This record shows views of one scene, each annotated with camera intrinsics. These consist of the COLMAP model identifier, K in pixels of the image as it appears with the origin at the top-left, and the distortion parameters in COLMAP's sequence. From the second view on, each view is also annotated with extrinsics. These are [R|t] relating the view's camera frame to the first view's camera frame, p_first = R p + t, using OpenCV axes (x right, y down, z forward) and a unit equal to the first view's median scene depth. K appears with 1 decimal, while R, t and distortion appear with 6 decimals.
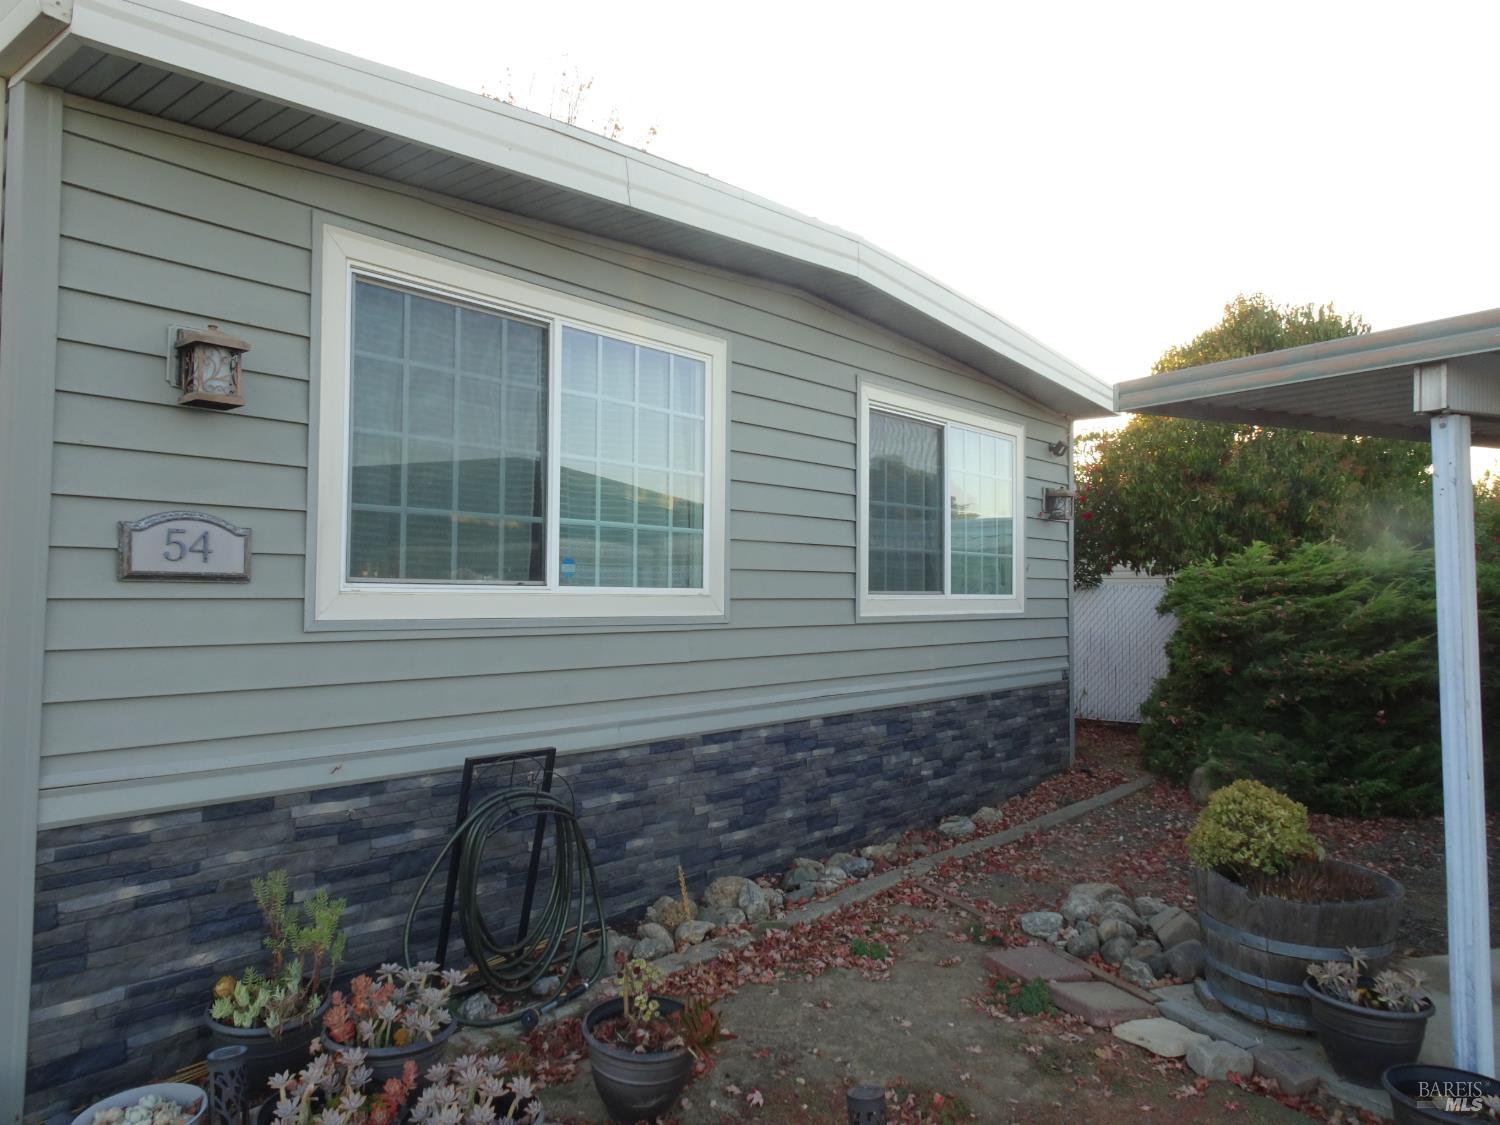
lens RADIAL K [[1064.0, 0, 751.2], [0, 1064.0, 561.7], [0, 0, 1]] dist [0.002939, 0.003736]
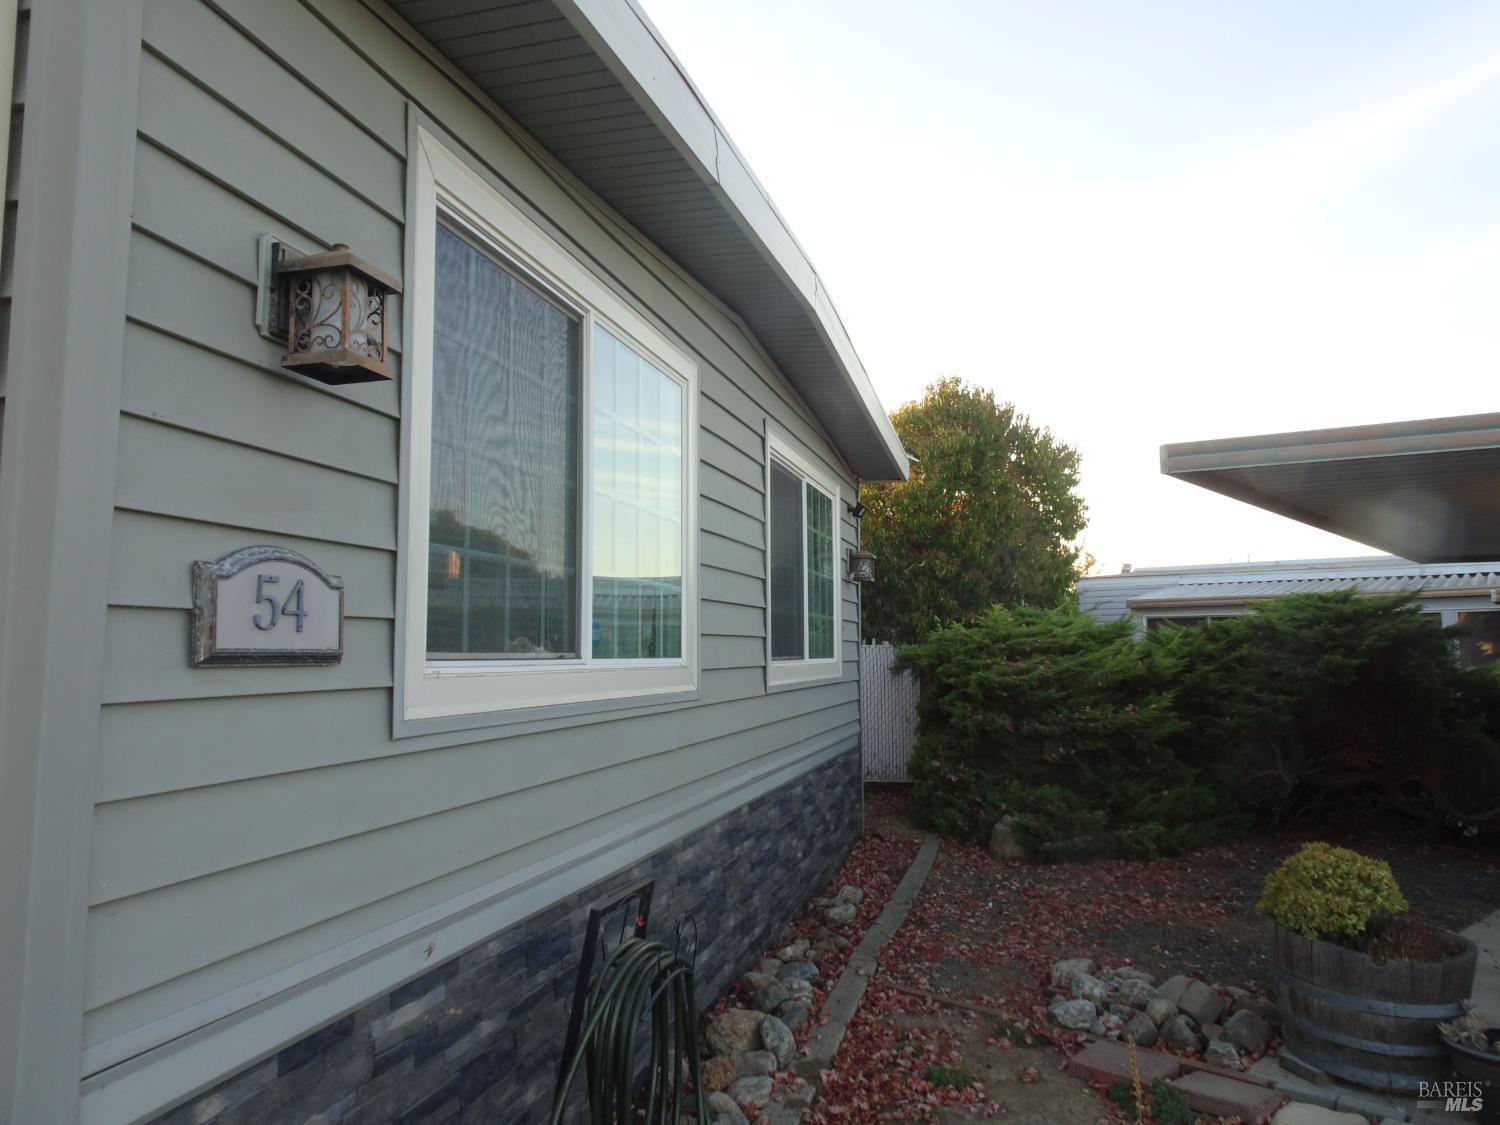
lens RADIAL K [[1064.0, 0, 750.2], [0, 1064.0, 560.9], [0, 0, 1]] dist [0.002939, 0.003736]
pose [[0.903573, 0.026383, 0.427620, -0.457481], [-0.002593, 0.998421, -0.056122, -0.005474], [-0.428426, 0.049602, 0.902215, 0.295334]]
